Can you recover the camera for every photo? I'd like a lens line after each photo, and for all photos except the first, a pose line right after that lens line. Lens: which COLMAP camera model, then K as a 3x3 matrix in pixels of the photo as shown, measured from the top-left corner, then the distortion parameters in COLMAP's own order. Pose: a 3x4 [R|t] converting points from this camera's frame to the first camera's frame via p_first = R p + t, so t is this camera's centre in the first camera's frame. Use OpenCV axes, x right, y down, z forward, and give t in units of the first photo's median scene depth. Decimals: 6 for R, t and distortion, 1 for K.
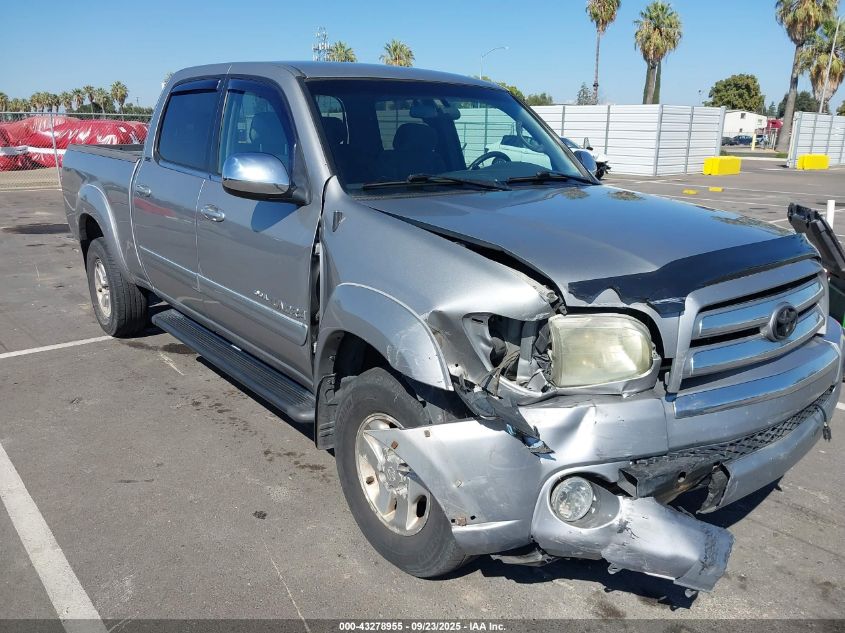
lens RADIAL K [[670.5, 0, 422.5], [0, 670.5, 316.5], [0, 0, 1]] dist [0.035539, -0.015631]
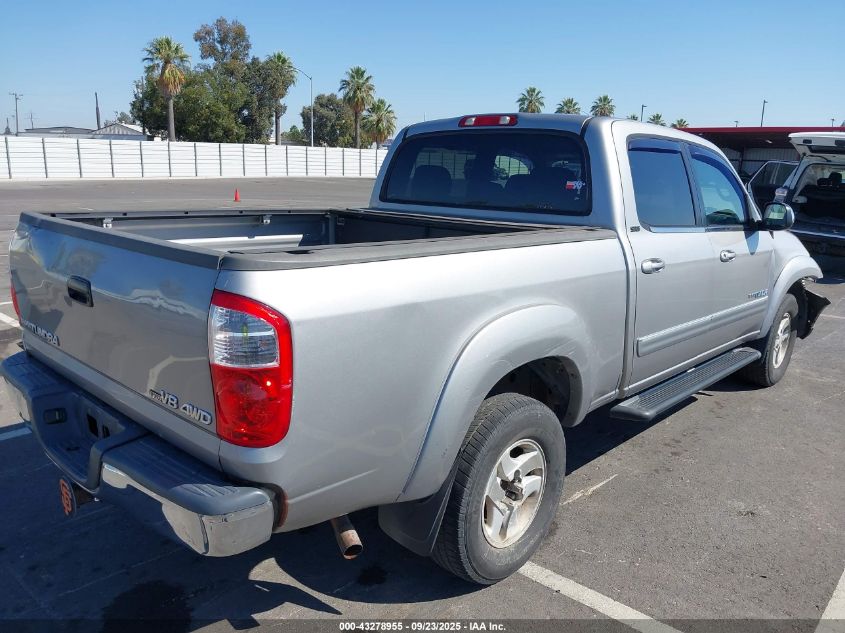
lens RADIAL K [[670.5, 0, 422.5], [0, 670.5, 316.5], [0, 0, 1]] dist [0.035539, -0.015631]
pose [[-0.134057, -0.231026, 0.963668, -1.168736], [0.244486, 0.934675, 0.258086, -0.399683], [-0.960341, 0.270202, -0.068817, 1.335382]]
